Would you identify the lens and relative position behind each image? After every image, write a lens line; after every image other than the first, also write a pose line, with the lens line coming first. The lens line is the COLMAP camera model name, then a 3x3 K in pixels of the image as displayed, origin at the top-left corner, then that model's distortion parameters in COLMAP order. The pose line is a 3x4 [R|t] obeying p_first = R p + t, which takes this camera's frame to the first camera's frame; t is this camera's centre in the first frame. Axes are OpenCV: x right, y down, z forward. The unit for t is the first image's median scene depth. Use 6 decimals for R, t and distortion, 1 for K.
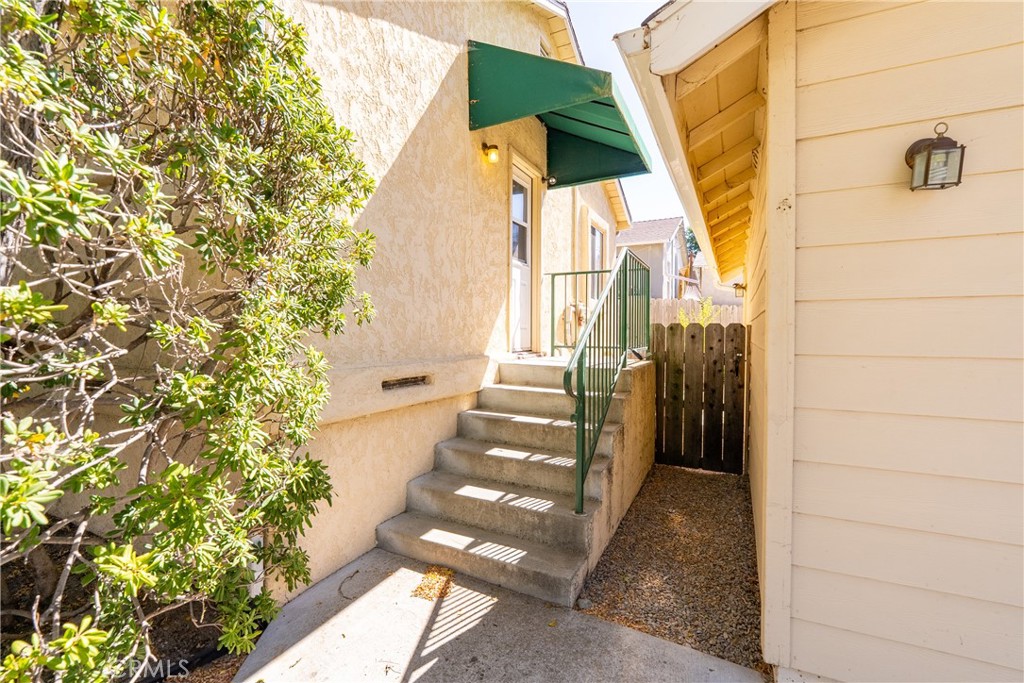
lens RADIAL K [[459.0, 0, 510.5], [0, 459.0, 337.4], [0, 0, 1]] dist [-0.002088, 0.000332]
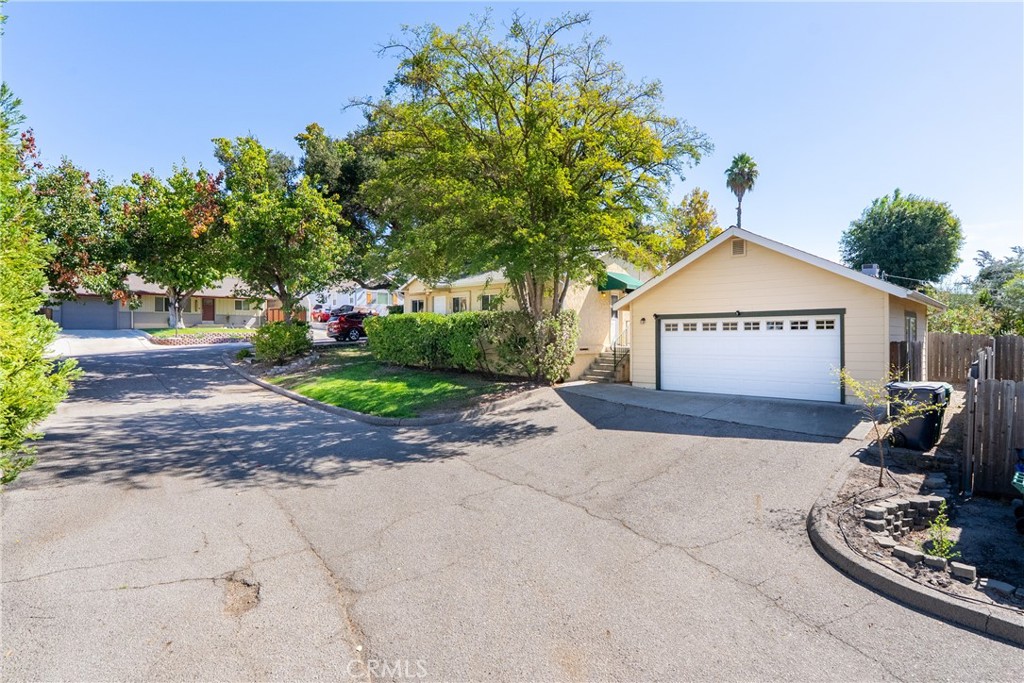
lens RADIAL K [[530.3, 0, 527.2], [0, 530.3, 341.5], [0, 0, 1]] dist [-0.001064, 0.000645]
pose [[0.957234, -0.001681, -0.289309, 0.700981], [0.003789, 0.999970, 0.006726, -0.024046], [0.289289, -0.007535, 0.957212, -3.876367]]
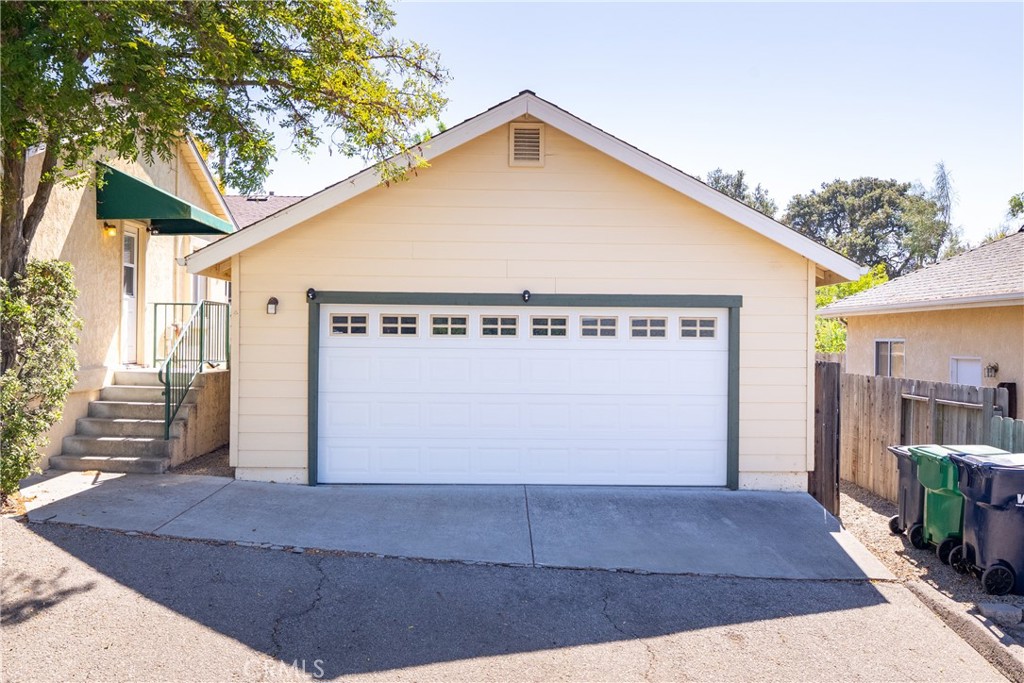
lens RADIAL K [[872.9, 0, 515.2], [0, 872.9, 345.0], [0, 0, 1]] dist [0.005798, 0.000160]
pose [[0.888119, 0.007469, 0.459552, -0.186861], [-0.008986, 0.999959, 0.001115, -0.046167], [-0.459525, -0.005120, 0.888150, -2.248287]]
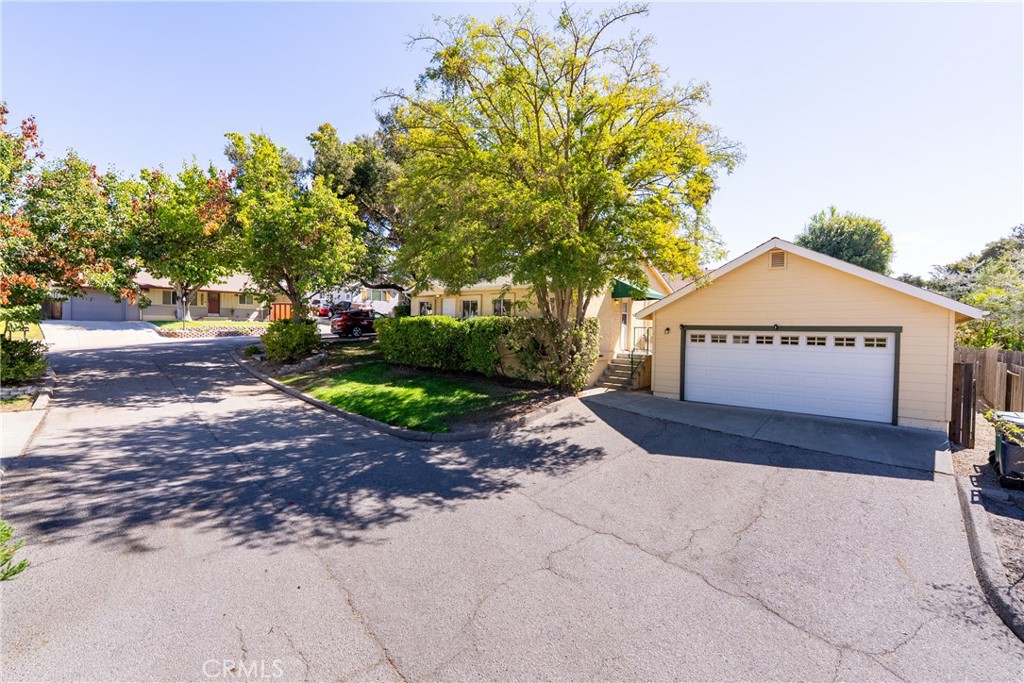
lens RADIAL K [[459.0, 0, 510.5], [0, 459.0, 337.4], [0, 0, 1]] dist [-0.002088, 0.000332]
pose [[0.967119, 0.018376, -0.253659, 0.091983], [-0.015201, 0.999780, 0.014473, -0.137068], [0.253869, -0.010141, 0.967185, -3.395891]]
